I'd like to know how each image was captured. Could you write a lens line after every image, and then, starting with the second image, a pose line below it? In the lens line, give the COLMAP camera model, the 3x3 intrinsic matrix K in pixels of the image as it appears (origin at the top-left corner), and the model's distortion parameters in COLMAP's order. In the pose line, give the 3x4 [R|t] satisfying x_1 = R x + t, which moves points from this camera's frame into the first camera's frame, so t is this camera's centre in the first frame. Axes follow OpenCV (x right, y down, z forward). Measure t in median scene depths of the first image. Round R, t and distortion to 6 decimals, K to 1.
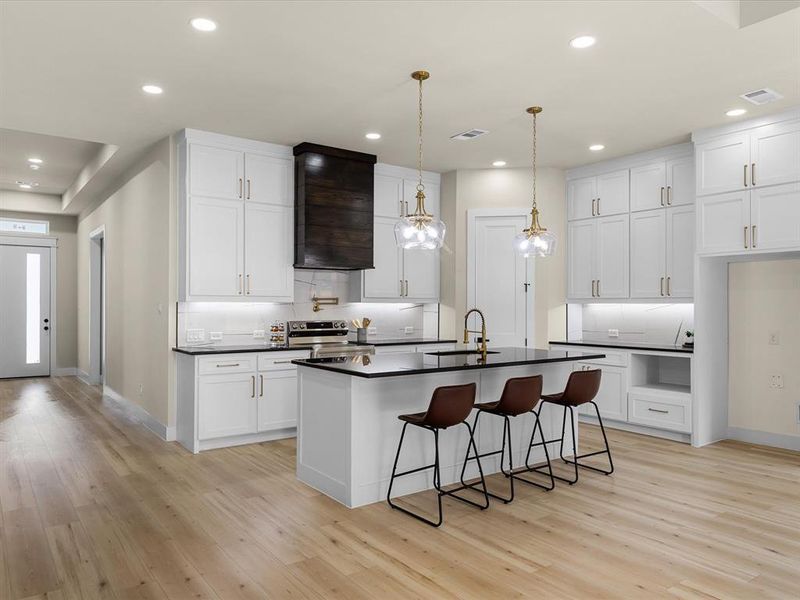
lens RADIAL K [[571.7, 0, 400.0], [0, 571.7, 300.5], [0, 0, 1]] dist [0.019805, -0.019582]
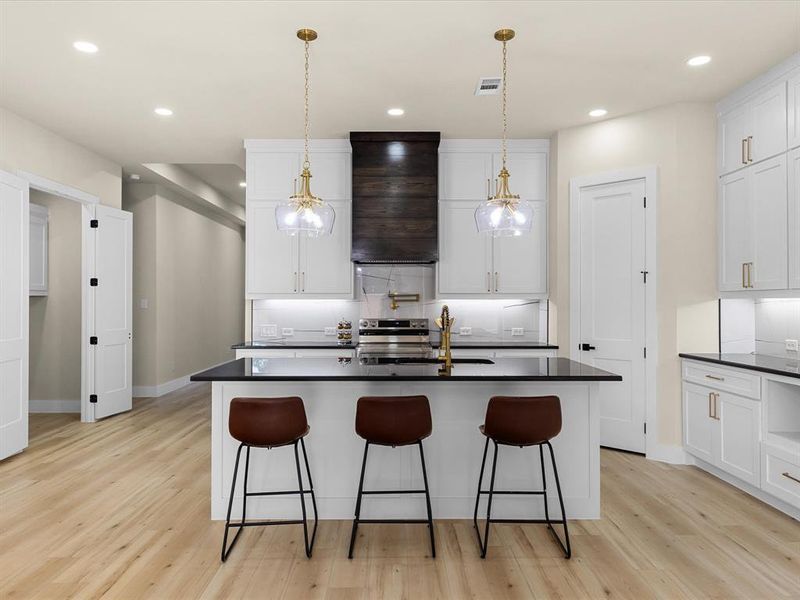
lens RADIAL K [[571.7, 0, 400.0], [0, 571.7, 296.7], [0, 0, 1]] dist [0.019805, -0.019582]
pose [[0.810060, -0.007918, -0.586294, 0.468924], [0.006854, 0.999968, -0.004034, 0.003518], [0.586307, -0.000750, 0.810088, 0.277880]]
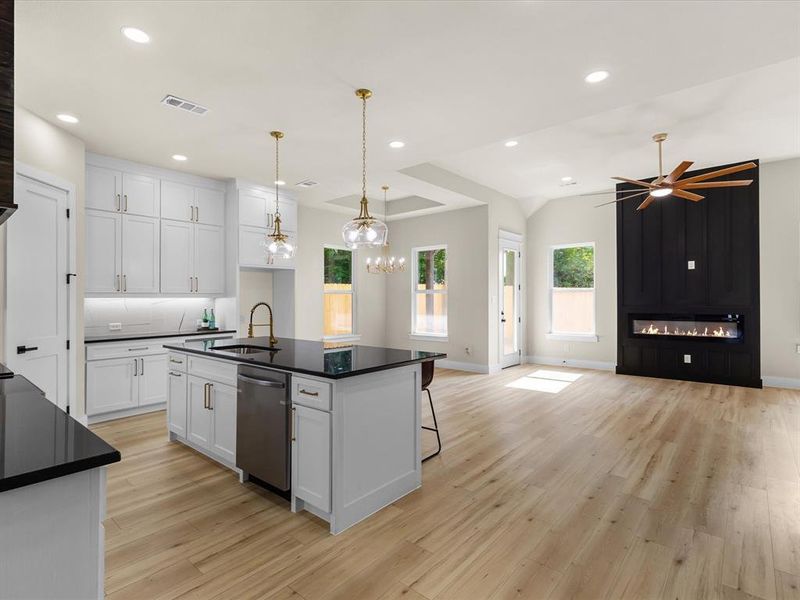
lens RADIAL K [[407.6, 0, 393.1], [0, 407.6, 295.7], [0, 0, 1]] dist [0.012798, -0.004469]
pose [[-0.218262, 0.006889, 0.975866, -0.545860], [-0.003753, 0.999962, -0.007898, 0.006196], [-0.975883, -0.005386, -0.218228, 0.803161]]
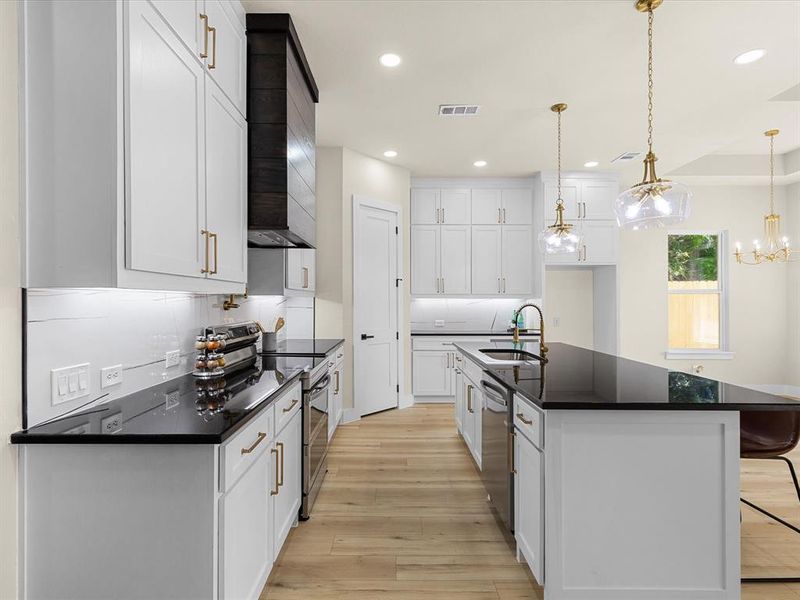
lens RADIAL K [[407.6, 0, 394.8], [0, 407.6, 298.0], [0, 0, 1]] dist [0.012798, -0.004469]
pose [[0.588174, 0.004960, 0.808719, -0.445041], [-0.008348, 0.999965, -0.000062, 0.006077], [-0.808691, -0.006715, 0.588195, 0.684465]]
